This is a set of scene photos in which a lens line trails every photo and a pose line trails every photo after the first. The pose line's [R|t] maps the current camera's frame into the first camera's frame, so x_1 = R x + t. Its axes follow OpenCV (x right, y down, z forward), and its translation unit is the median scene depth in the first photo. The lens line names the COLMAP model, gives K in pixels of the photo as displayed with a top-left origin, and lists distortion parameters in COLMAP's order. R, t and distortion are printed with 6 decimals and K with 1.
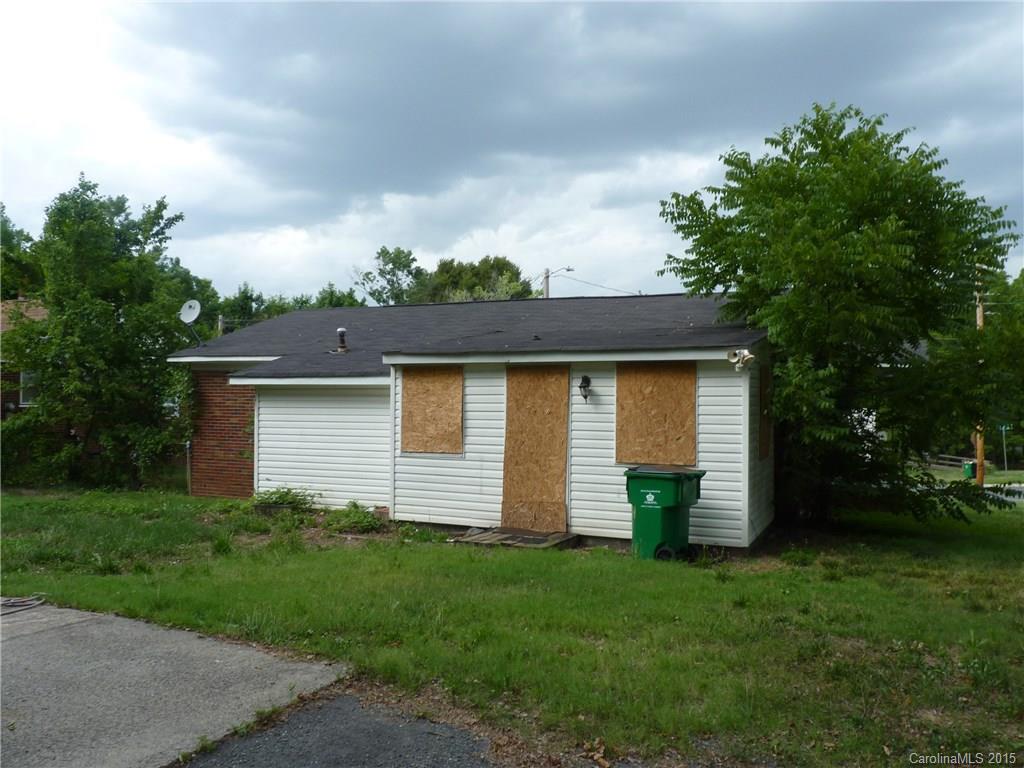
lens RADIAL K [[829.4, 0, 512.0], [0, 829.4, 384.0], [0, 0, 1]] dist [-0.018429, 0.007830]
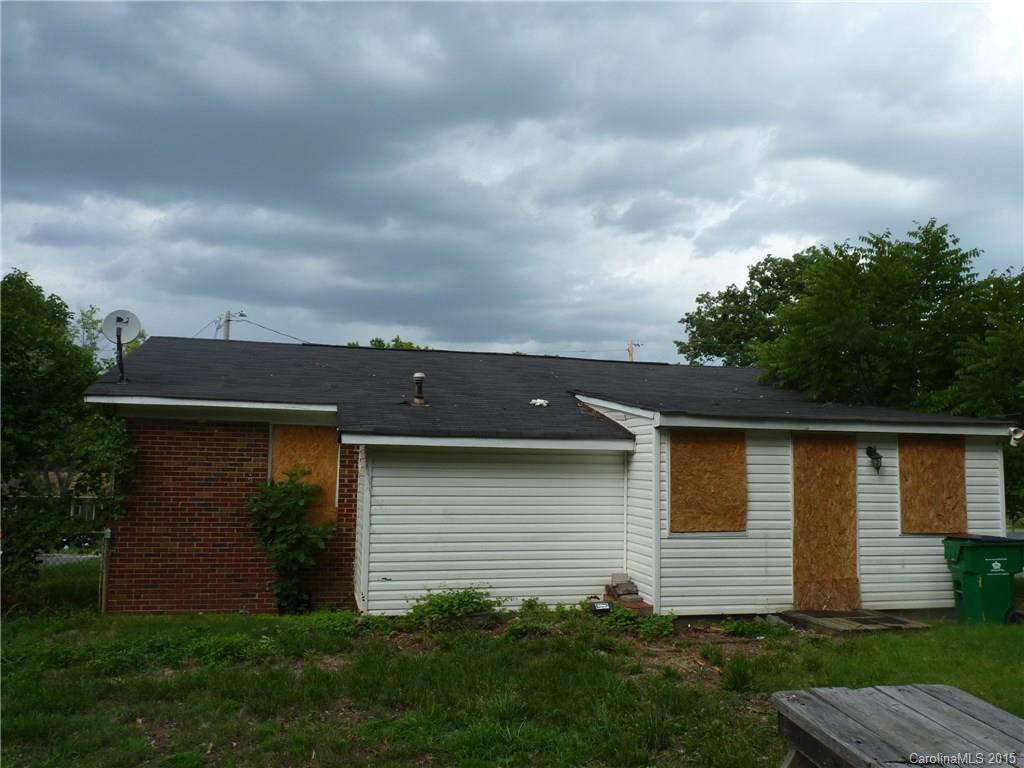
lens RADIAL K [[800.3, 0, 512.0], [0, 800.3, 384.0], [0, 0, 1]] dist [-0.007247, -0.013286]
pose [[0.787669, 0.066243, 0.612527, -0.809136], [-0.021563, 0.996558, -0.080047, 0.001204], [-0.615721, 0.049843, 0.786386, 0.486932]]
